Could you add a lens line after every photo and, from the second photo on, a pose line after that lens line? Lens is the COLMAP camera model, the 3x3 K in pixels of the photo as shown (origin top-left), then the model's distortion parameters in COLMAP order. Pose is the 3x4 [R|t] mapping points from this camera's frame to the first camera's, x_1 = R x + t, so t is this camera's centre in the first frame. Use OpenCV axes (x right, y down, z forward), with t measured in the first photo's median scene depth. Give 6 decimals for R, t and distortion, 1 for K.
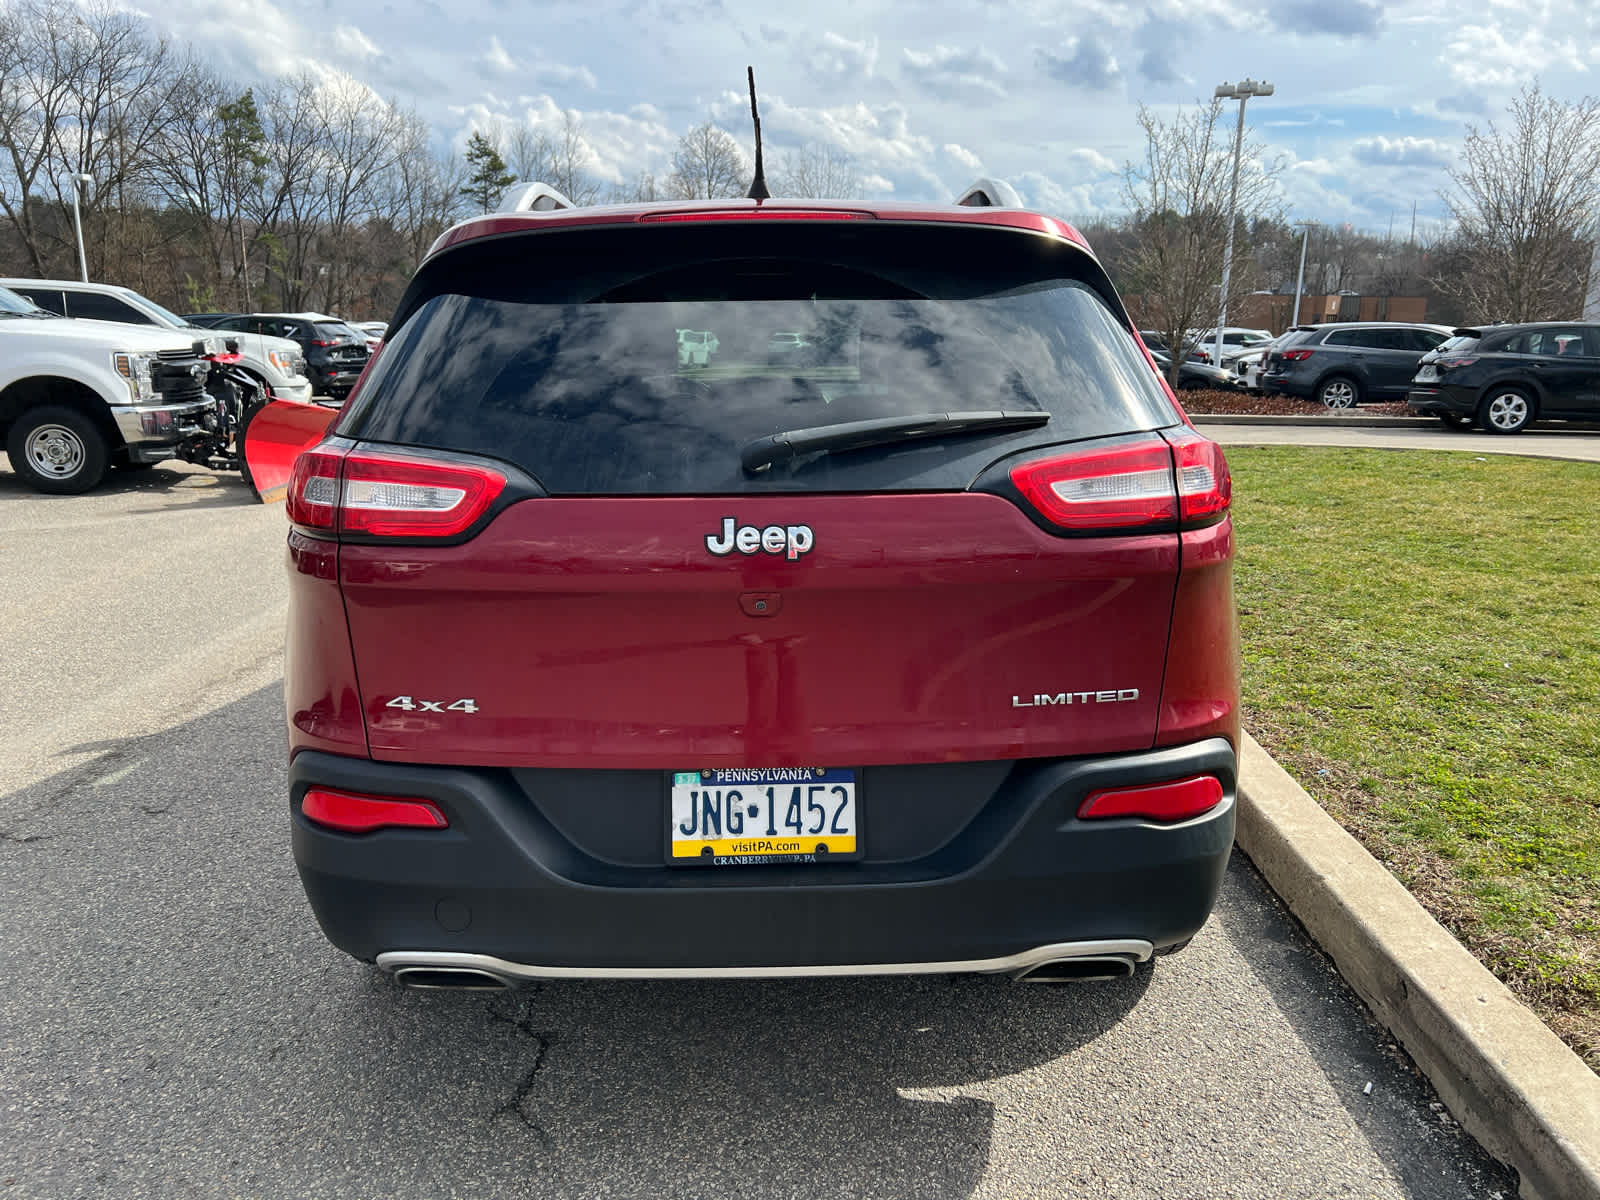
lens RADIAL K [[1220.7, 0, 799.2], [0, 1220.7, 592.1], [0, 0, 1]] dist [0.048054, -0.048917]
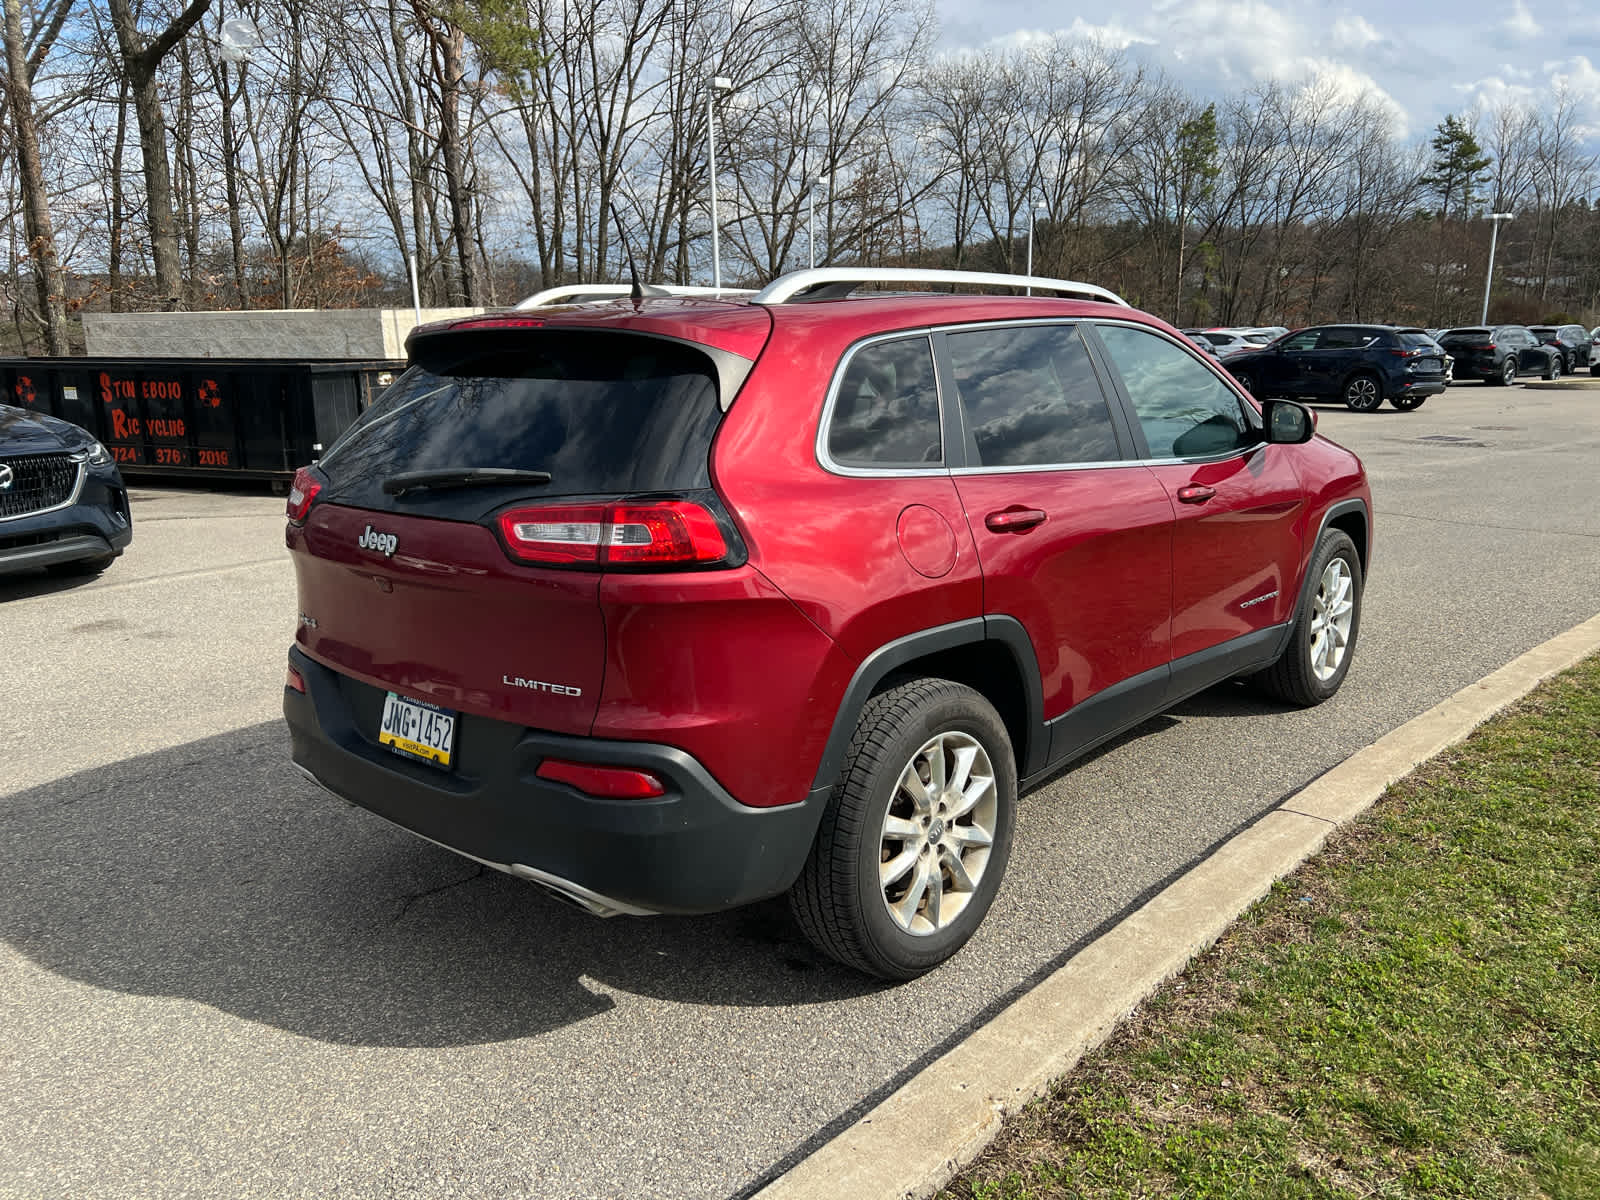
lens RADIAL K [[1220.7, 0, 799.2], [0, 1220.7, 592.1], [0, 0, 1]] dist [0.048054, -0.048917]
pose [[0.742429, 0.131325, -0.656926, 0.102225], [-0.131301, 0.990104, 0.049539, -0.009323], [0.656931, 0.049476, 0.752325, 0.013672]]
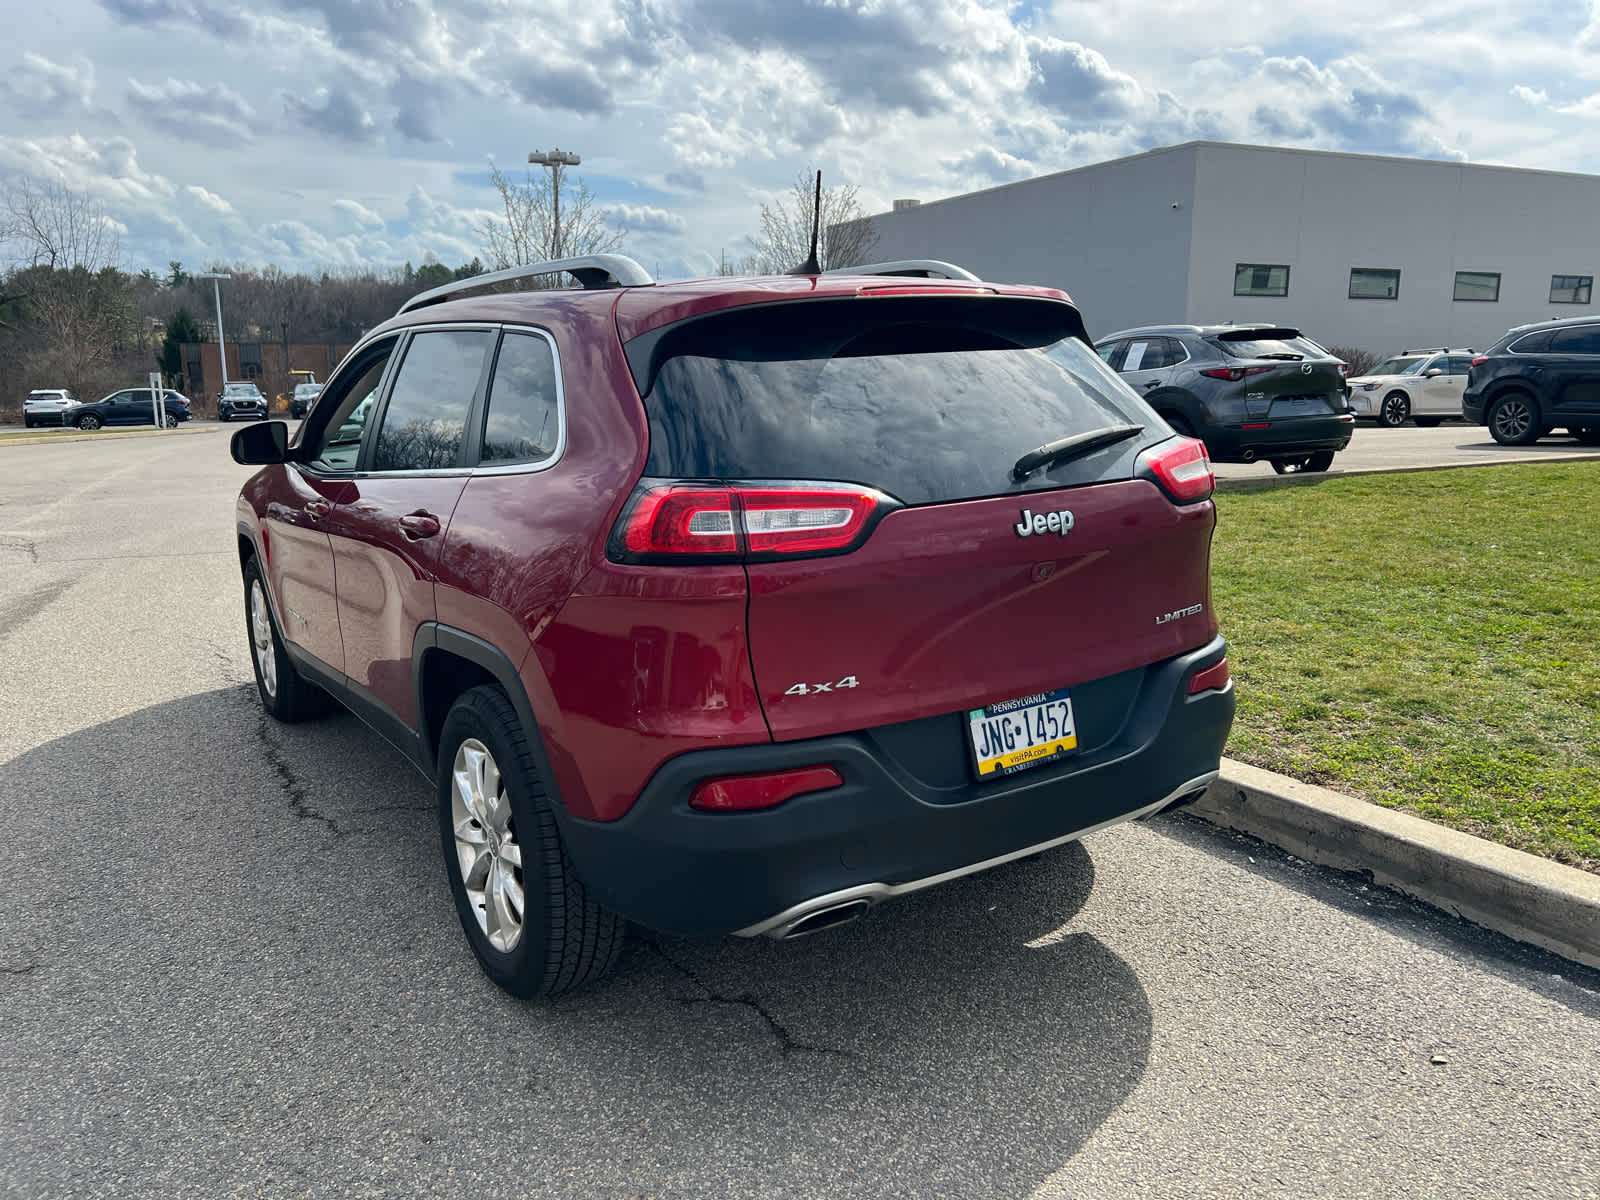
lens RADIAL K [[1220.7, 0, 799.2], [0, 1220.7, 592.1], [0, 0, 1]] dist [0.048054, -0.048917]
pose [[0.840740, -0.120909, 0.527767, -0.073954], [0.141759, 0.989901, 0.000957, -0.000459], [-0.522552, 0.074011, 0.849389, -0.001723]]
